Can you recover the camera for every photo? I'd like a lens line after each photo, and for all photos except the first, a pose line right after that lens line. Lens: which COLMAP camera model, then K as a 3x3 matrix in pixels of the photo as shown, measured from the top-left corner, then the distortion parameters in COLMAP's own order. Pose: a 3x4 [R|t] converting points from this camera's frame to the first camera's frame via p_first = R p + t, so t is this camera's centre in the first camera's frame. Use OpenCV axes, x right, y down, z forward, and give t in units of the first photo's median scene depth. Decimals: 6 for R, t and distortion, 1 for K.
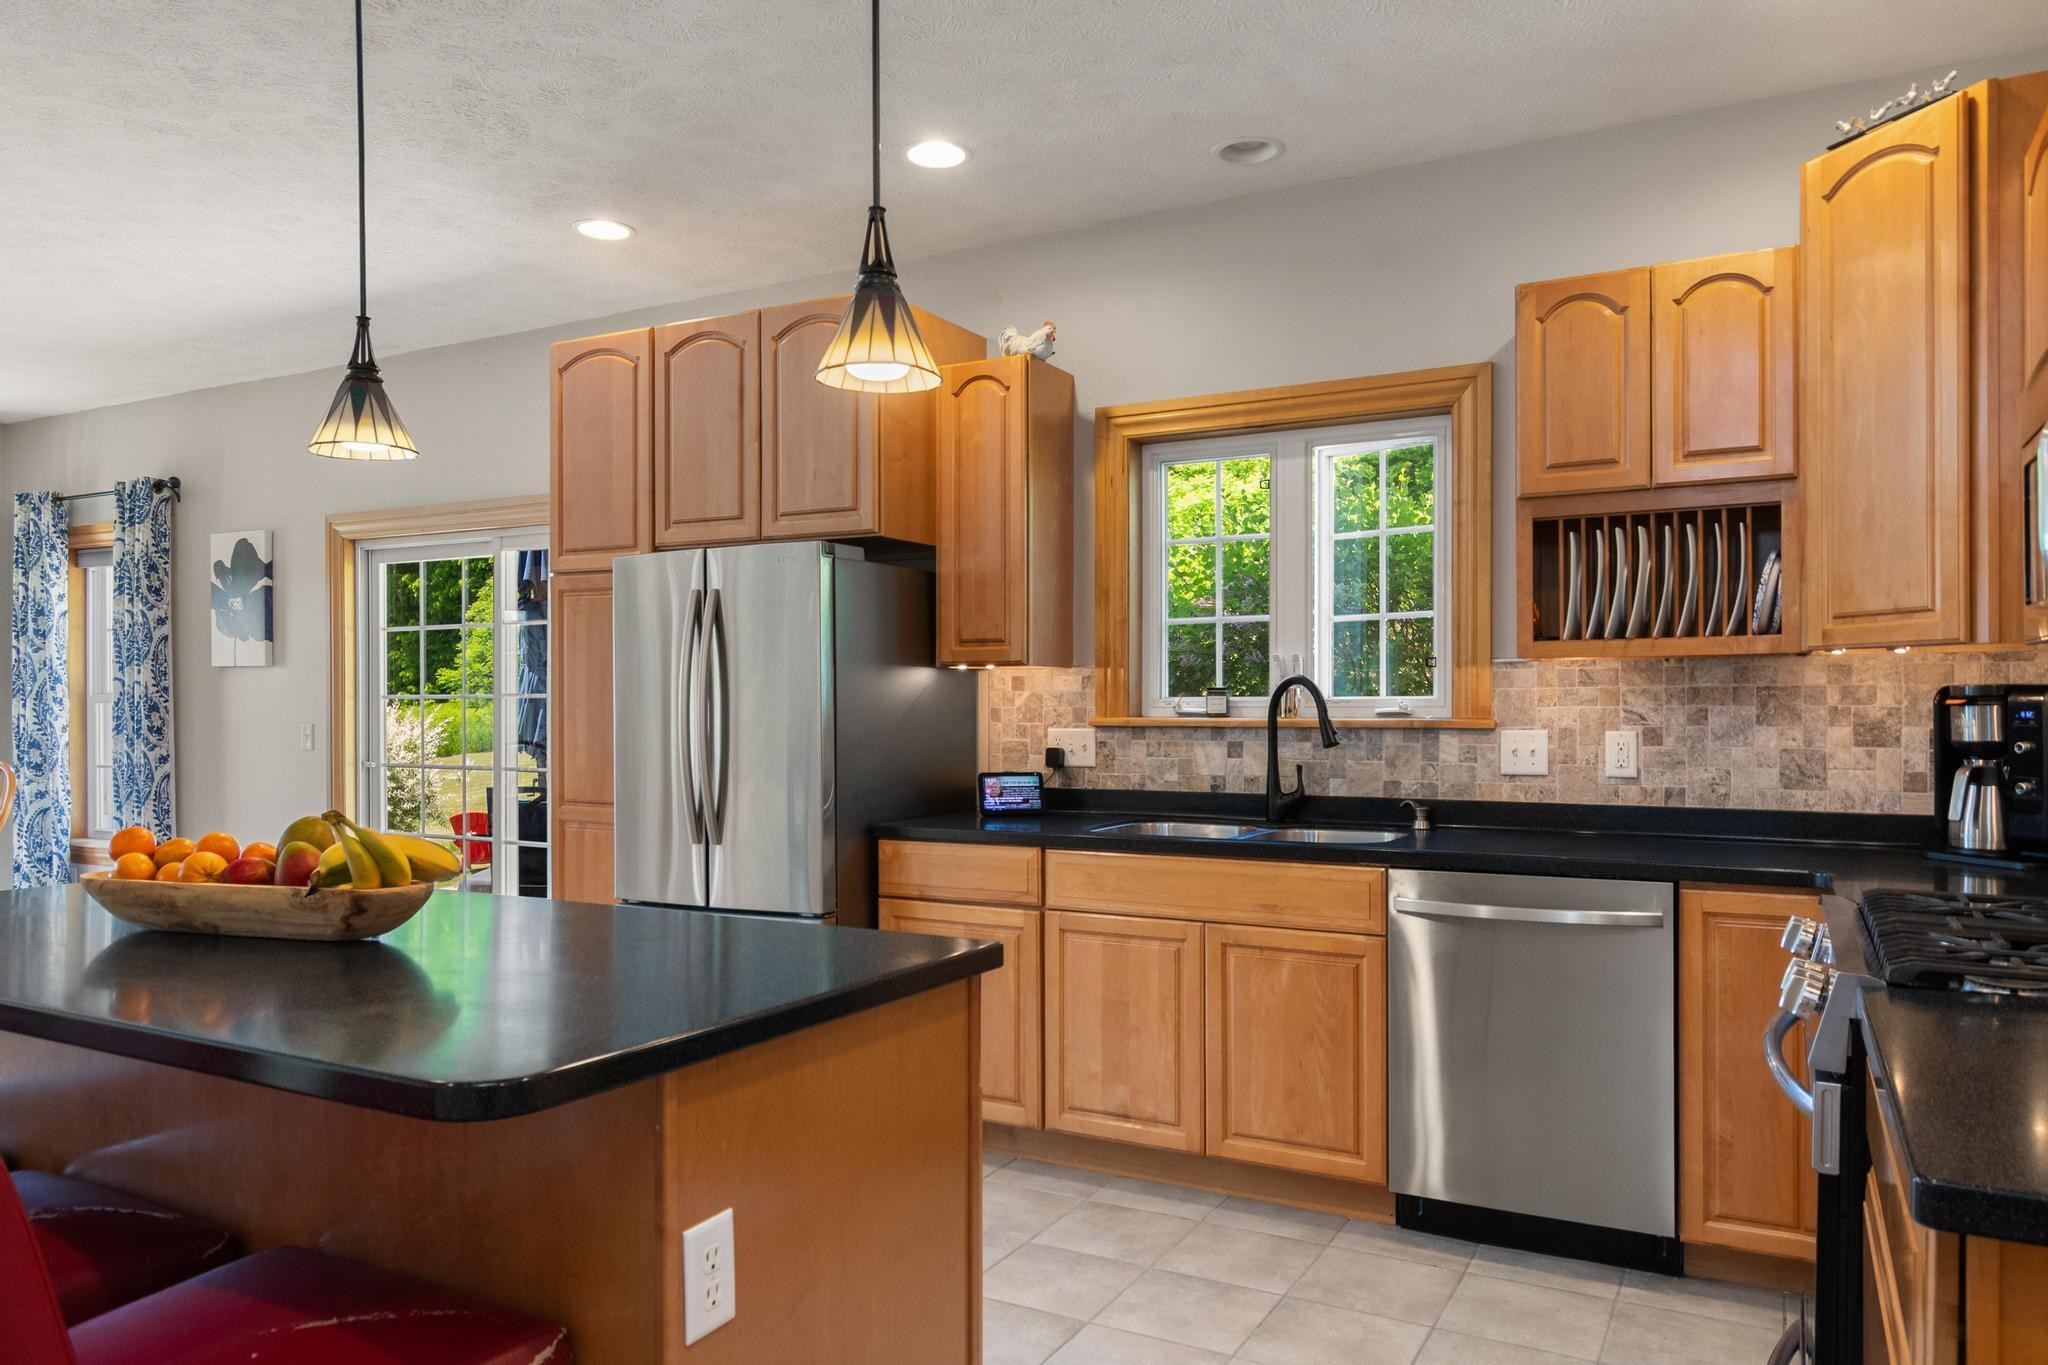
lens RADIAL K [[1387.7, 0, 1023.9], [0, 1387.7, 715.1], [0, 0, 1]] dist [0.001398, 0.000373]
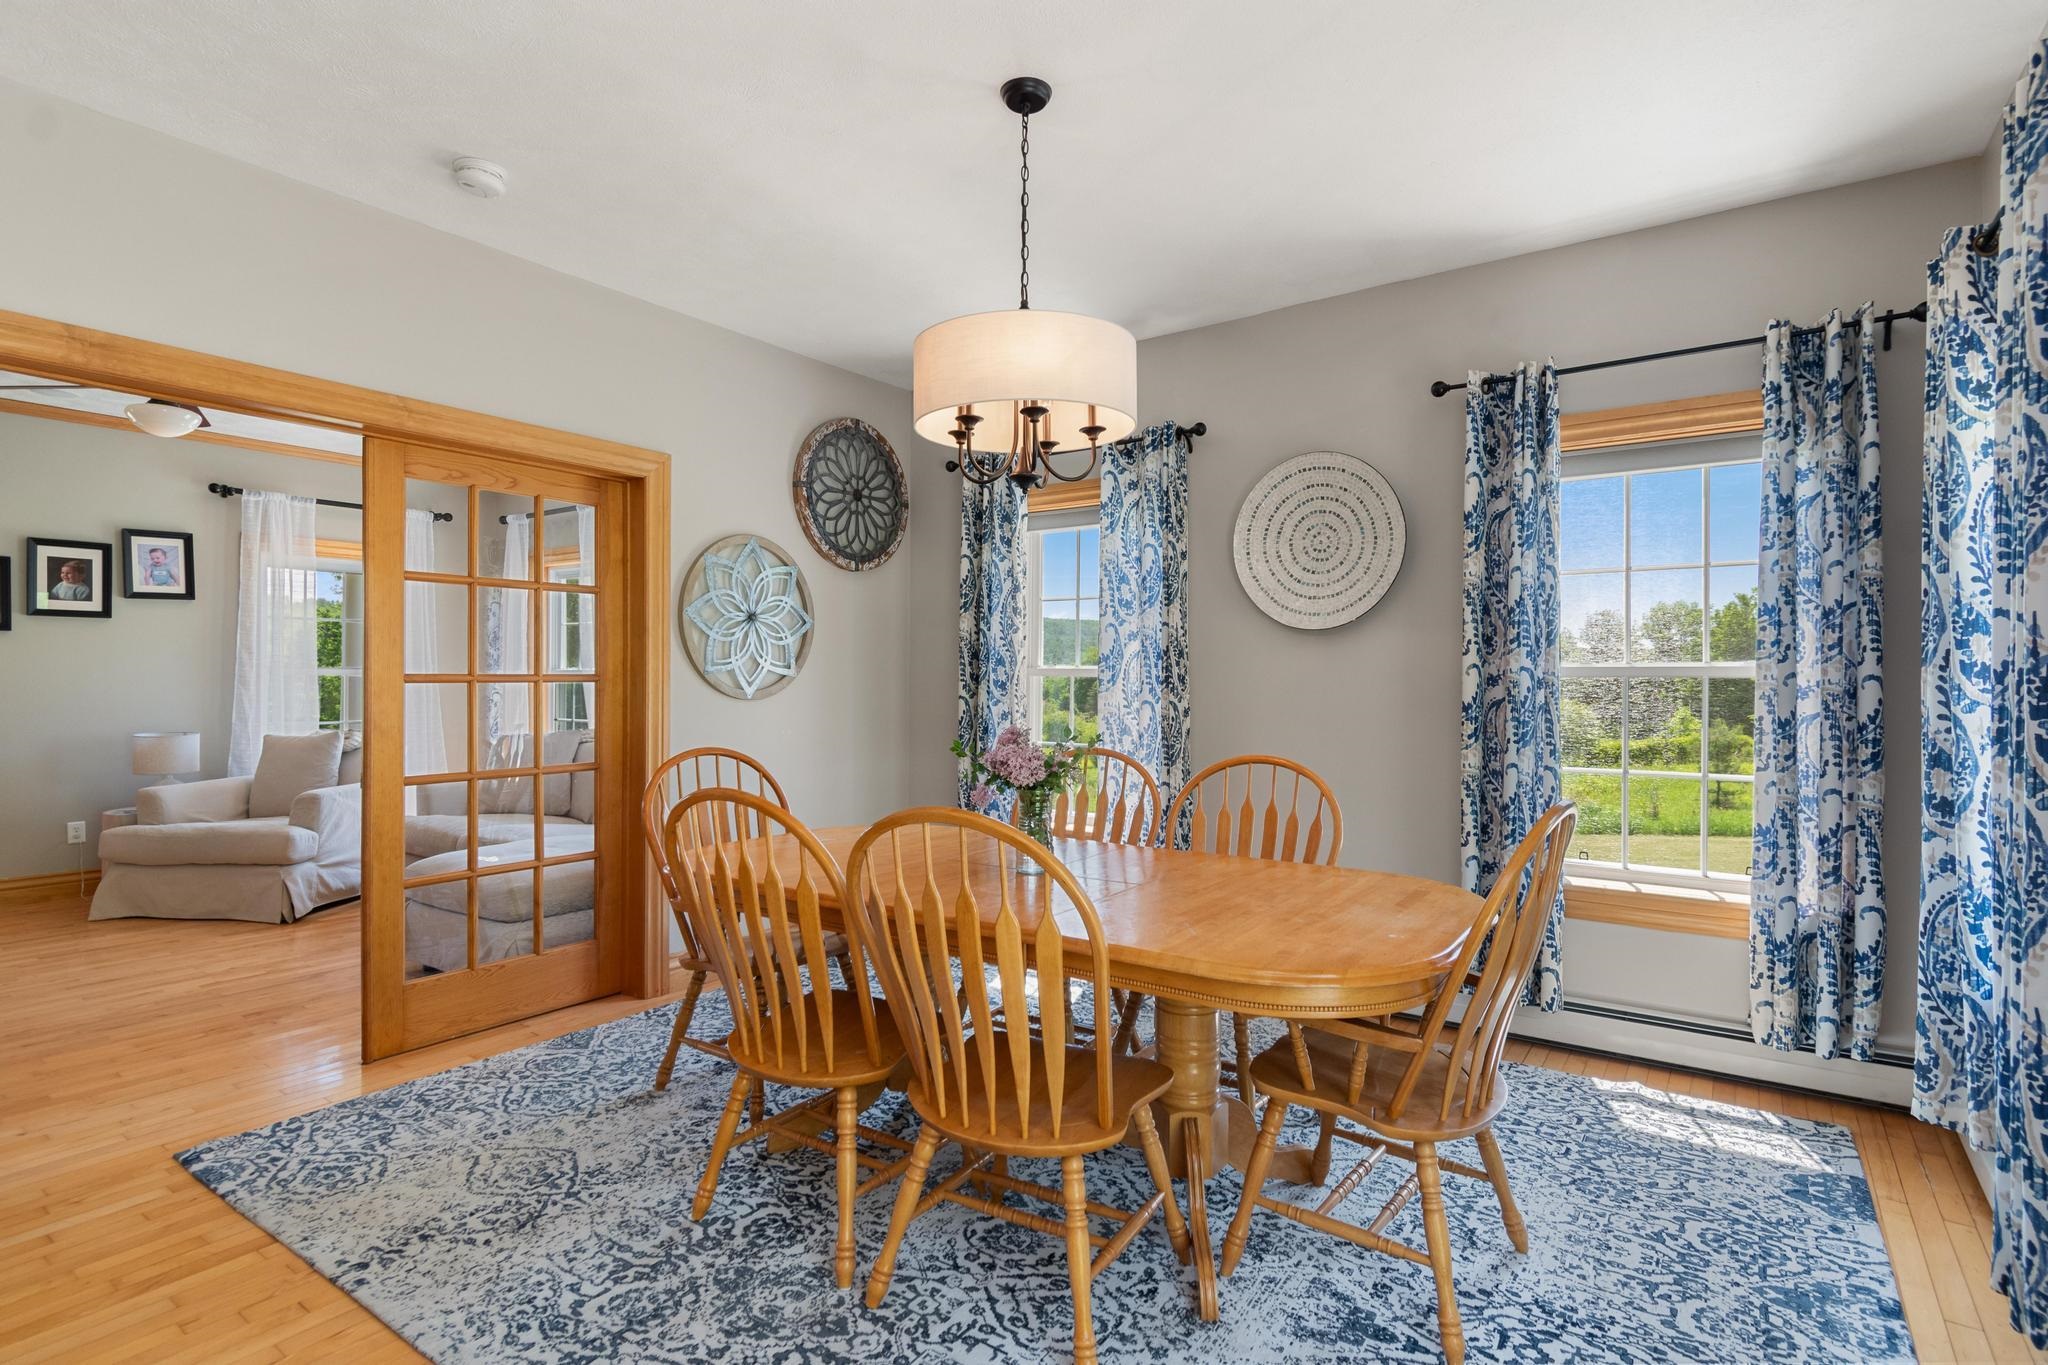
lens RADIAL K [[1006.8, 0, 1033.3], [0, 1006.8, 683.5], [0, 0, 1]] dist [0.000715, -0.002476]
pose [[-0.111389, 0.003042, -0.993772, -0.555407], [-0.009610, 0.999945, 0.004138, -0.007306], [0.993730, 0.010011, -0.111354, 1.235789]]
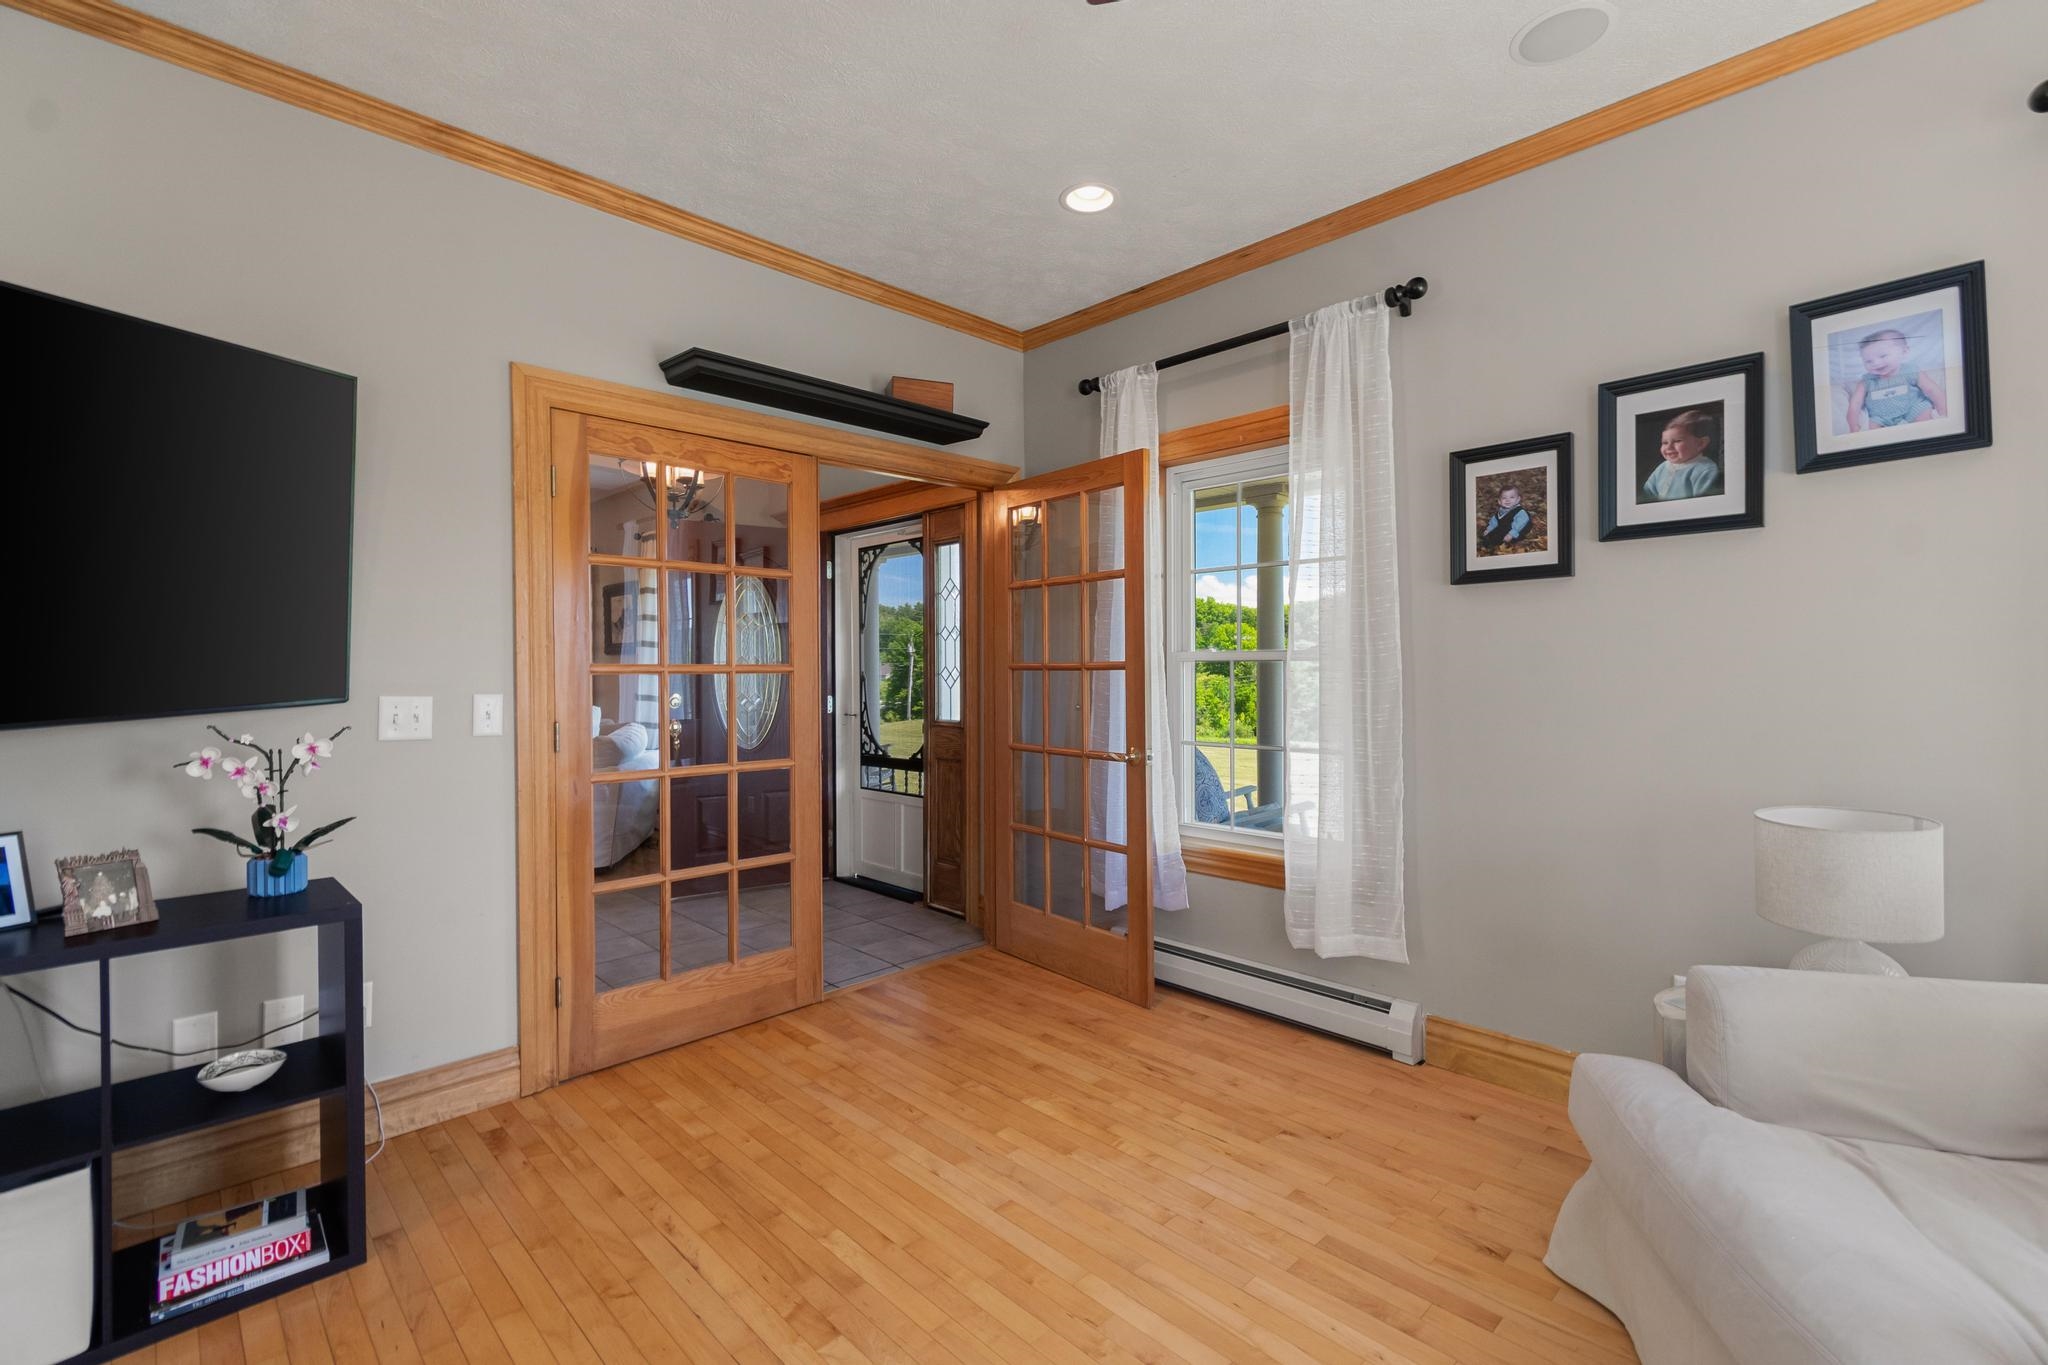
lens RADIAL K [[895.0, 0, 1024.0], [0, 895.0, 682.5], [0, 0, 1]] dist [-0.001741, -0.001062]
pose [[-0.956955, 0.001941, 0.290230, -1.550787], [0.007724, 0.999794, 0.018783, -0.000057], [-0.290134, 0.020217, -0.956772, 0.431302]]
